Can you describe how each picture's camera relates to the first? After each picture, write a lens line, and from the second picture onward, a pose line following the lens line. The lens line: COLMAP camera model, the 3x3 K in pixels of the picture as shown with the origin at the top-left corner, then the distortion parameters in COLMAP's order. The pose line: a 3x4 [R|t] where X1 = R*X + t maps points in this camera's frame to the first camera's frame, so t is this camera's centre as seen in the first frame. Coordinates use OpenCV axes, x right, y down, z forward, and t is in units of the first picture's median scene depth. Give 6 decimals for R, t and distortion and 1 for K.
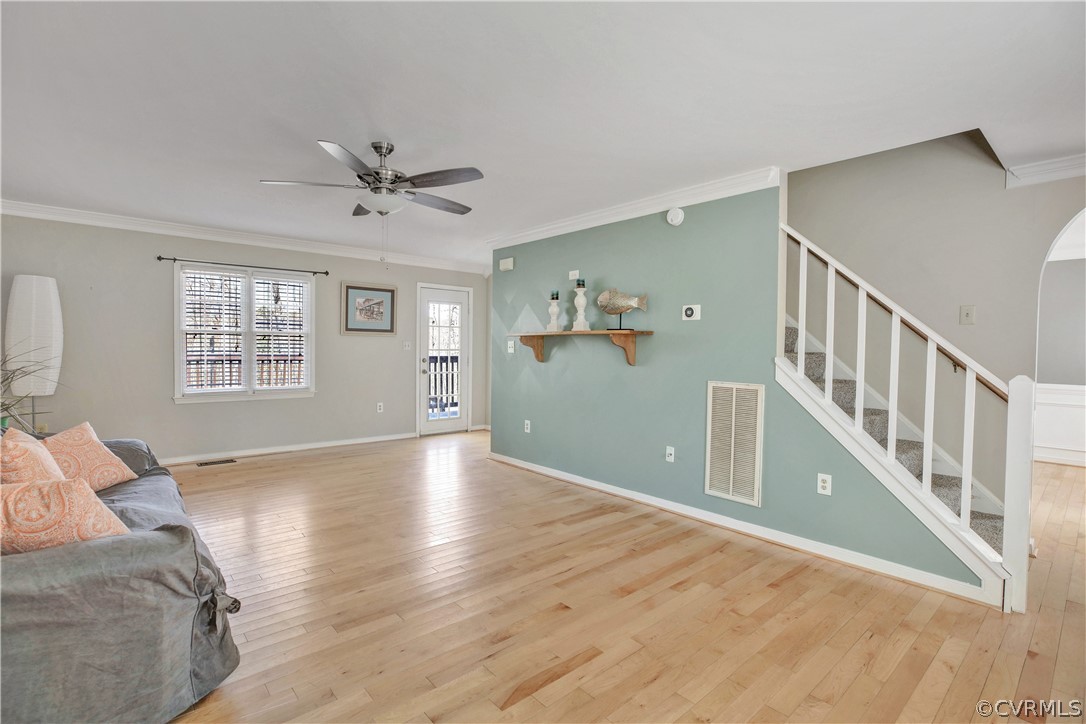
lens RADIAL K [[516.3, 0, 537.1], [0, 516.3, 357.9], [0, 0, 1]] dist [-0.037384, 0.000103]
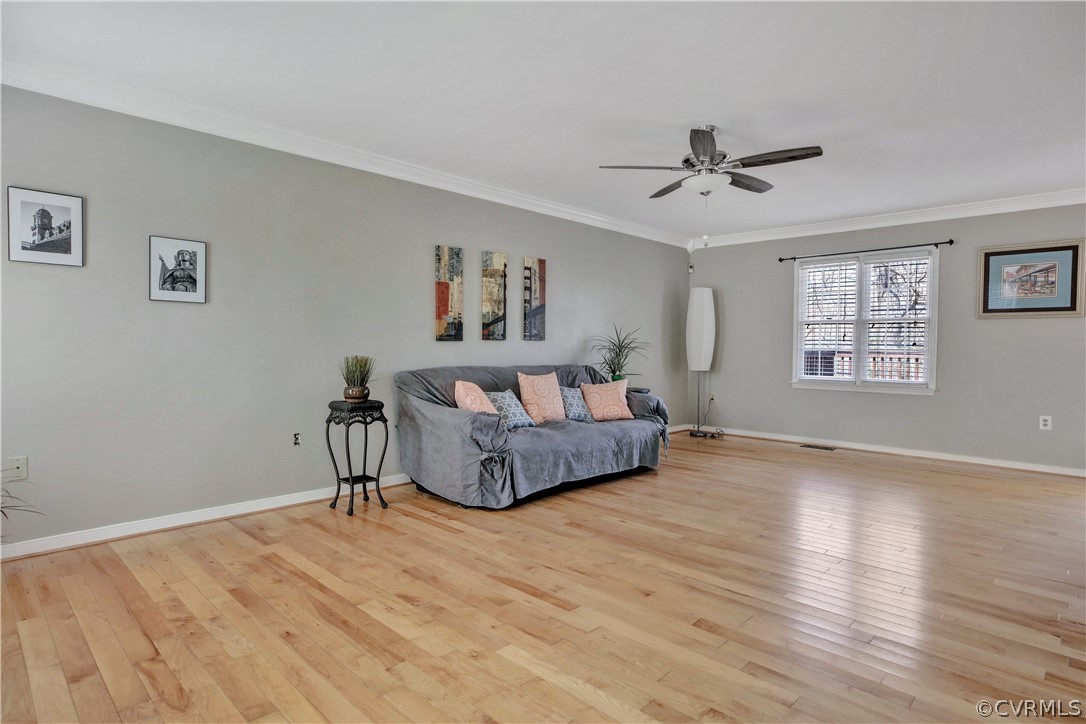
lens RADIAL K [[577.7, 0, 543.0], [0, 577.7, 362.0], [0, 0, 1]] dist [-0.000007, 0.000311]
pose [[0.078559, 0.017774, -0.996751, 0.459339], [-0.028509, 0.999472, 0.015575, 0.026915], [0.996502, 0.027192, 0.079024, 0.311474]]
